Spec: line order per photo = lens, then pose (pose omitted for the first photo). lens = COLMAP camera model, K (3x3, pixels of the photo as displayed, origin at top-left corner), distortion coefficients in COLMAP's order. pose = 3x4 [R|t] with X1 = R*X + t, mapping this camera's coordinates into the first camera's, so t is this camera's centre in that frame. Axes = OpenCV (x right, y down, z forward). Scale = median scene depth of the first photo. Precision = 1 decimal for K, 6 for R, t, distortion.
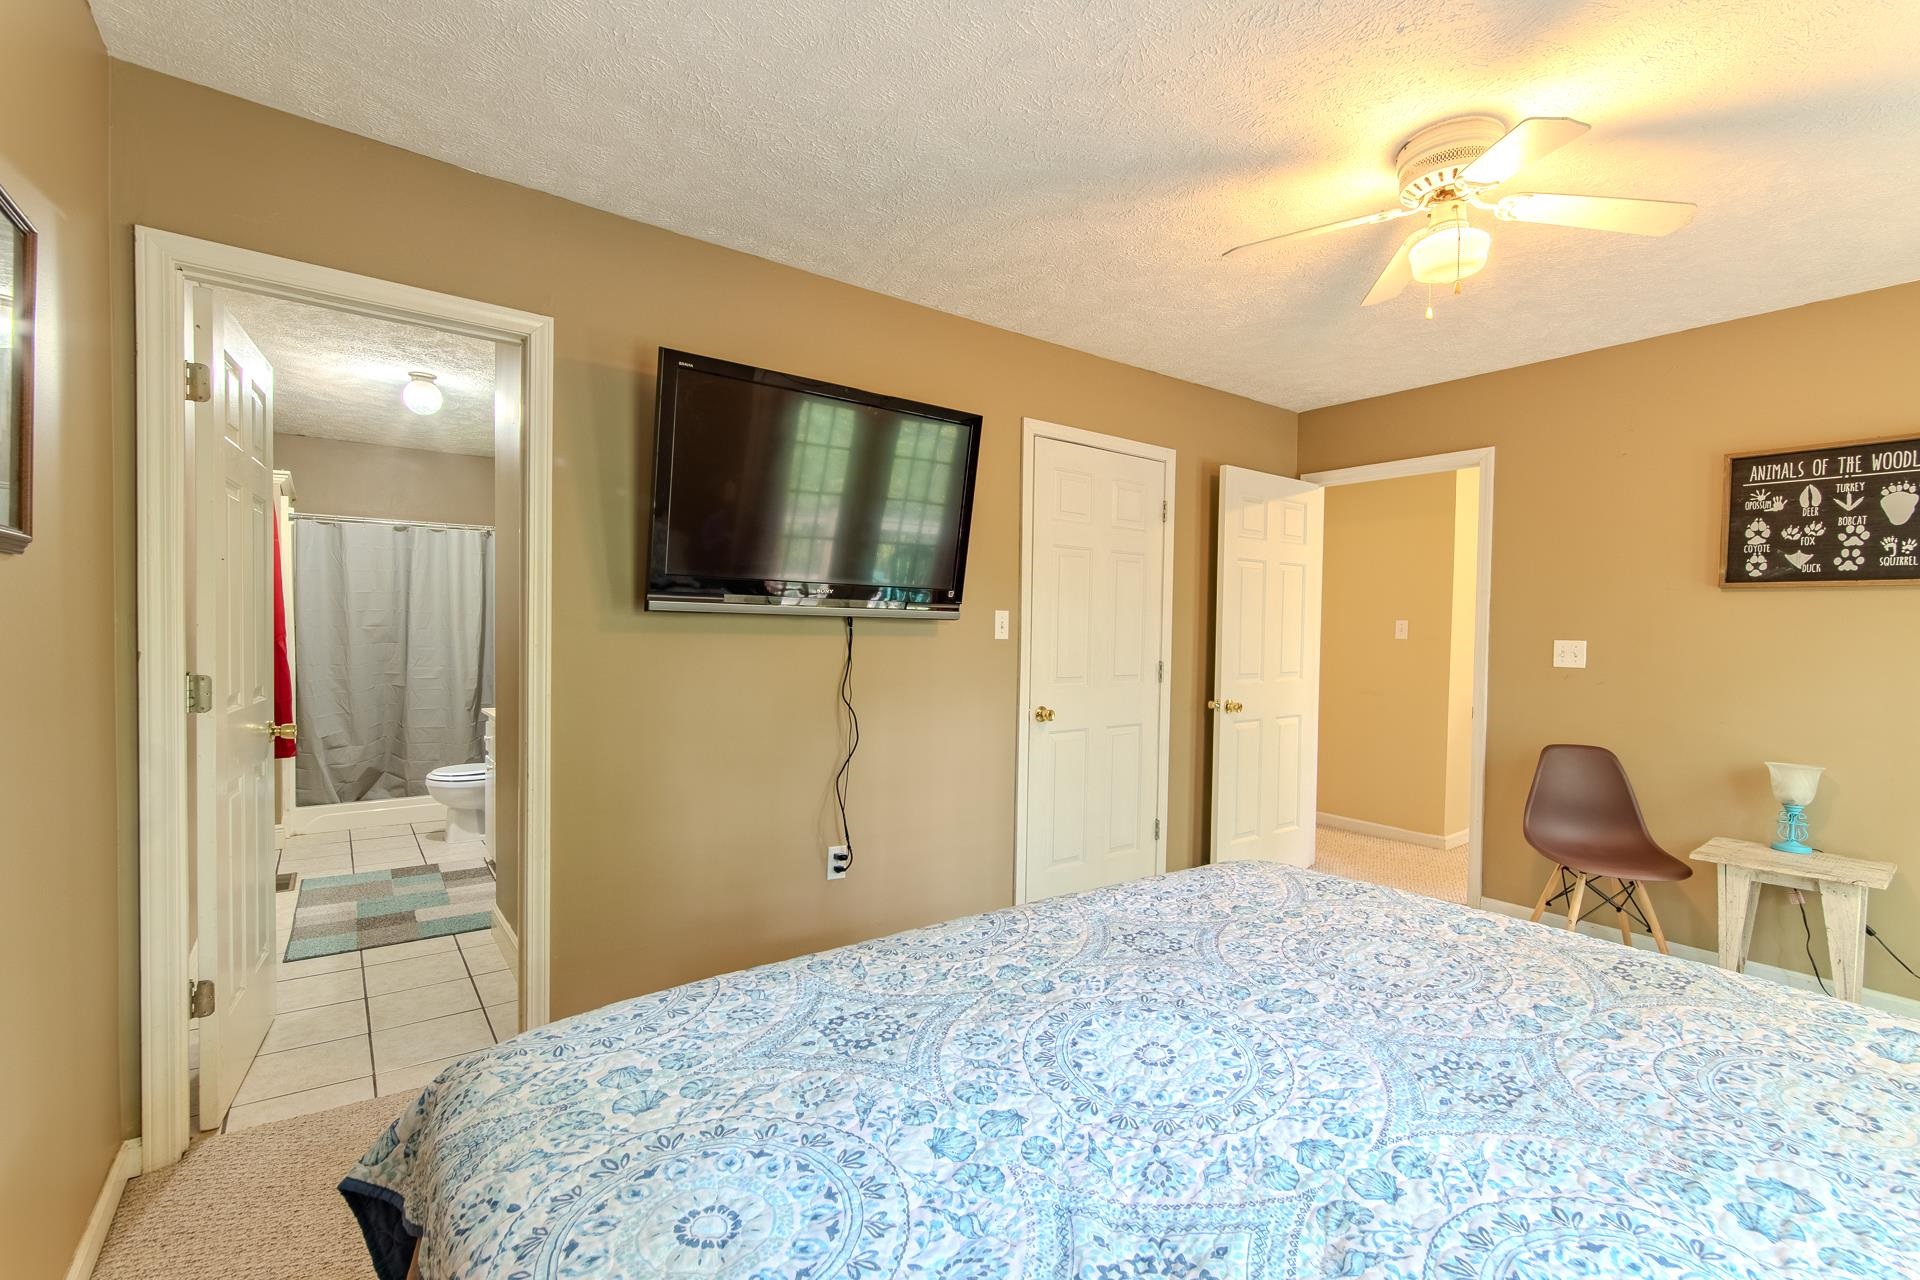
lens RADIAL K [[841.8, 0, 962.2], [0, 841.8, 644.8], [0, 0, 1]] dist [-0.000380, 0.000825]
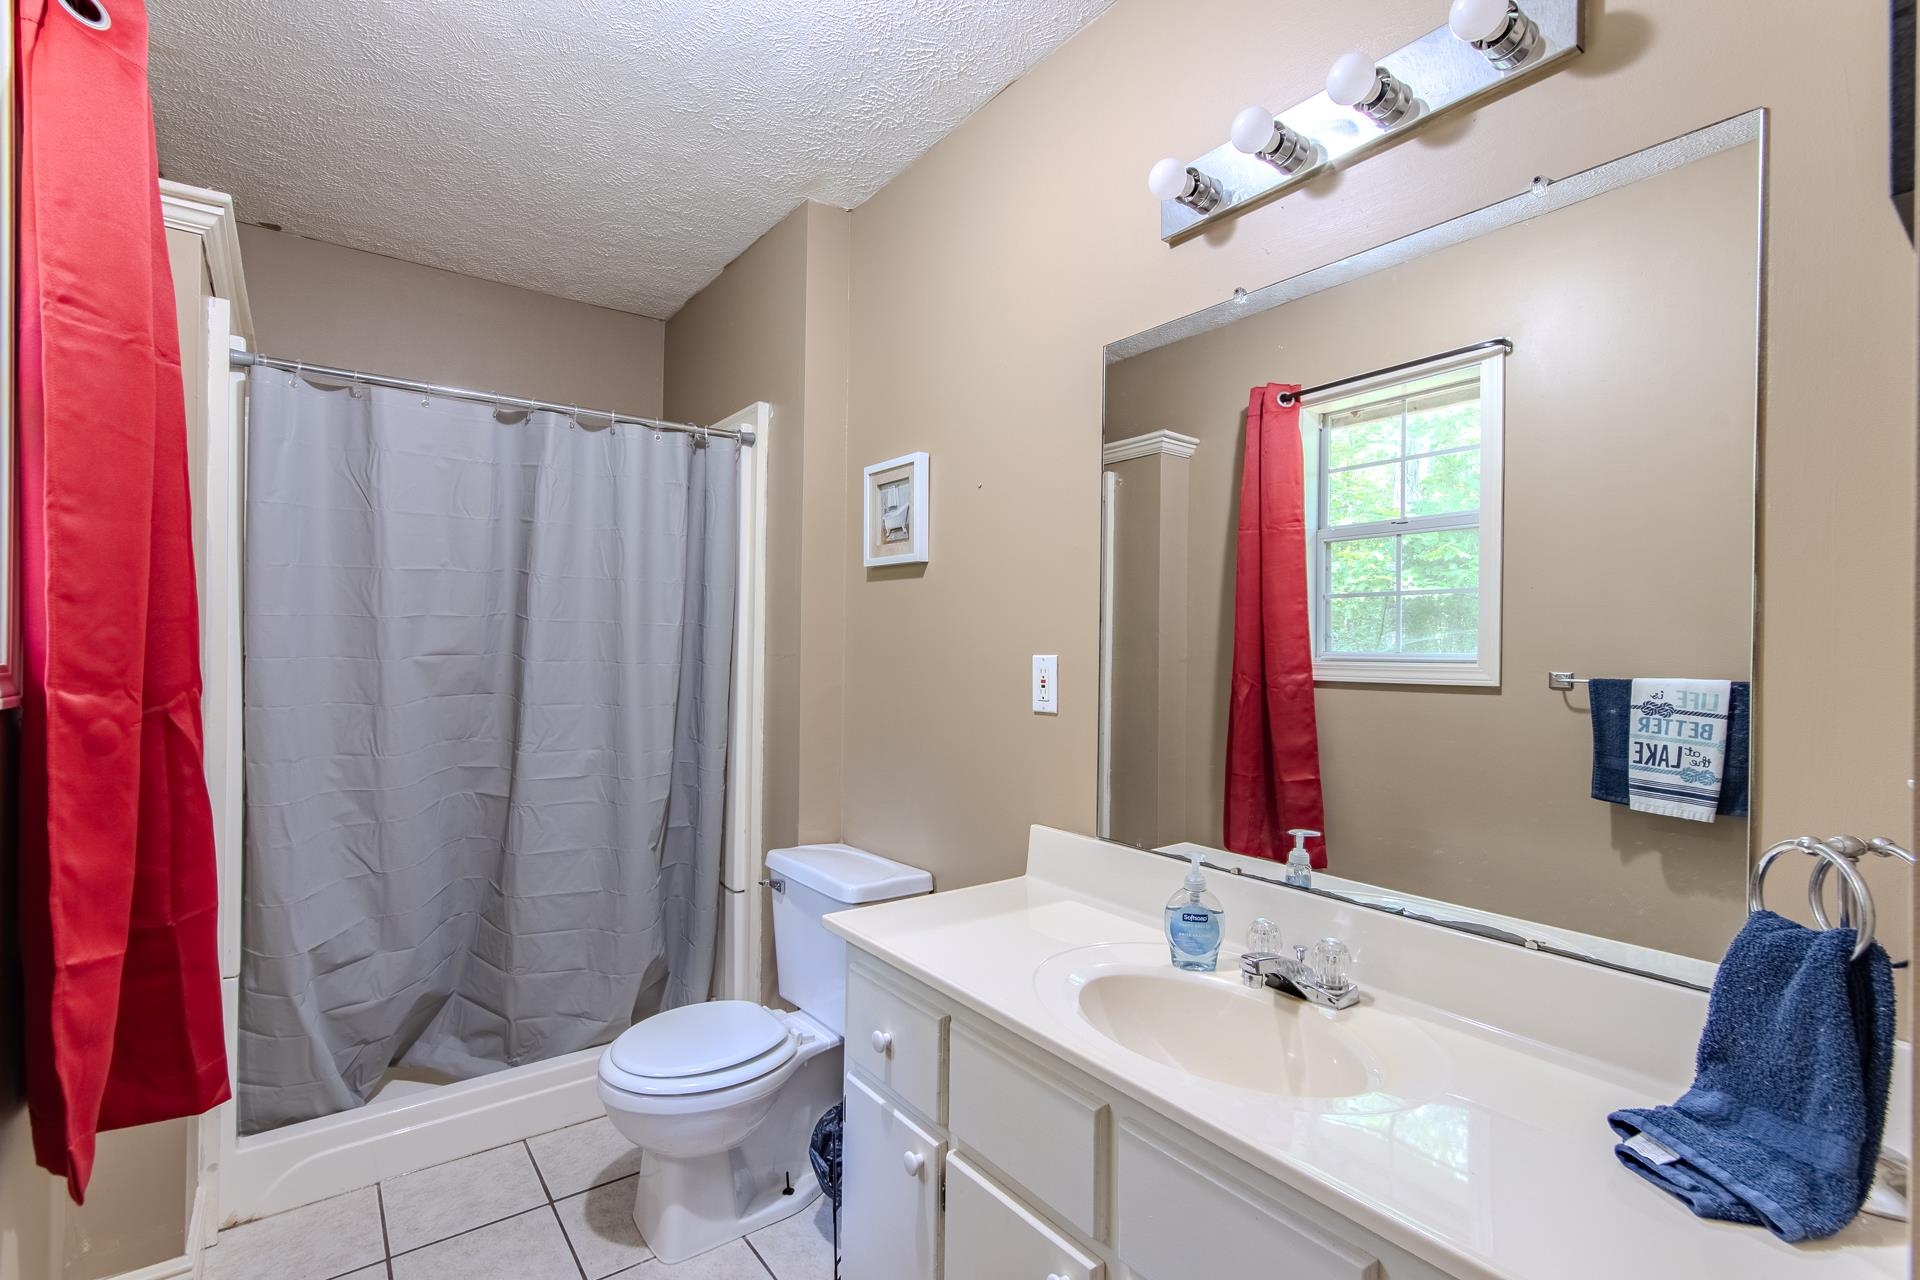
lens RADIAL K [[841.8, 0, 962.2], [0, 841.8, 644.8], [0, 0, 1]] dist [-0.000380, 0.000825]
pose [[0.999823, -0.000508, 0.018801, -0.456918], [0.000930, 0.999747, -0.022463, -0.017646], [-0.018785, 0.022476, 0.999571, 0.590403]]
